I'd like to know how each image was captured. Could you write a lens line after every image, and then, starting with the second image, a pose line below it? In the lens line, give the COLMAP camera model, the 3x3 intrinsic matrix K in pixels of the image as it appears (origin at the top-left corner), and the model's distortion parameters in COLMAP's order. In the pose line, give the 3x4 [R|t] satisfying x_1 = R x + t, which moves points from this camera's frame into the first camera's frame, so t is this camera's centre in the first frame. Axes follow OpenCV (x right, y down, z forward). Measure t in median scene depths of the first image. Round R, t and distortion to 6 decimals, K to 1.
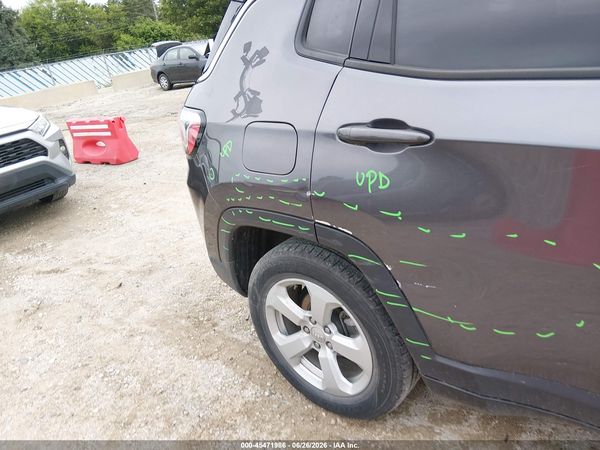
lens RADIAL K [[446.7, 0, 301.4], [0, 446.7, 237.0], [0, 0, 1]] dist [0.082303, -0.107529]
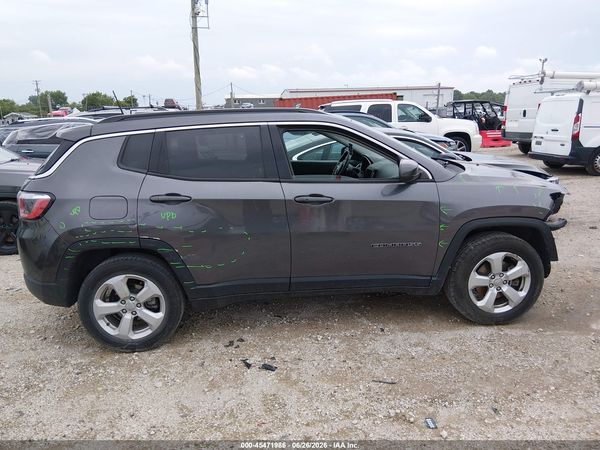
lens RADIAL K [[446.7, 0, 301.4], [0, 446.7, 237.0], [0, 0, 1]] dist [0.082303, -0.107529]
pose [[0.670262, -0.110549, 0.733845, -1.119713], [0.214114, 0.975599, -0.048594, 0.253829], [-0.710566, 0.189697, 0.677577, -1.152131]]
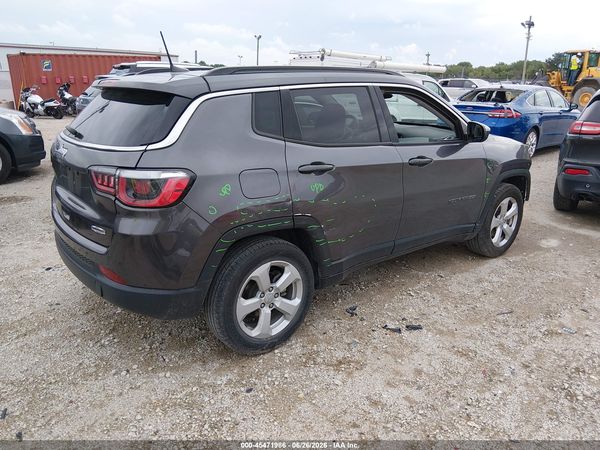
lens RADIAL K [[446.7, 0, 301.4], [0, 446.7, 237.0], [0, 0, 1]] dist [0.082303, -0.107529]
pose [[0.151057, -0.217698, 0.964256, -1.897617], [0.303013, 0.938689, 0.164457, -0.260122], [-0.940938, 0.267340, 0.207760, 0.595675]]
